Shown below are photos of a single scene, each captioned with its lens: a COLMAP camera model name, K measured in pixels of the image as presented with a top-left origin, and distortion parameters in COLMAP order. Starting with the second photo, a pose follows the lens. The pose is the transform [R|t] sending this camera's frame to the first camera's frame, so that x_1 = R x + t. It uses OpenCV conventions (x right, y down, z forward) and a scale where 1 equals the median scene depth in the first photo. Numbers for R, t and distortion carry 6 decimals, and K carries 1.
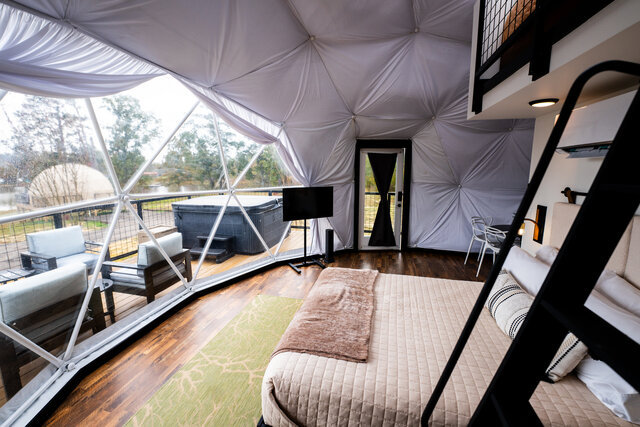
lens RADIAL K [[259.8, 0, 320.0], [0, 259.8, 213.5], [0, 0, 1]] dist [-0.017136, 0.000094]
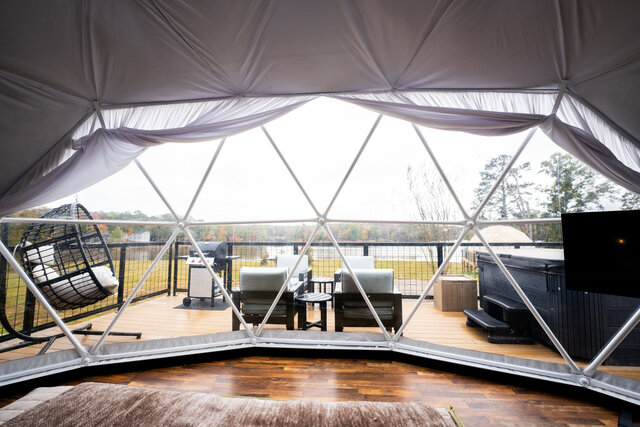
lens RADIAL K [[259.8, 0, 320.0], [0, 259.8, 213.5], [0, 0, 1]] dist [-0.017136, 0.000094]
pose [[0.158017, -0.074680, -0.984608, 0.220425], [-0.166573, 0.980830, -0.101126, 0.015232], [0.973285, 0.179989, 0.142548, 0.505690]]
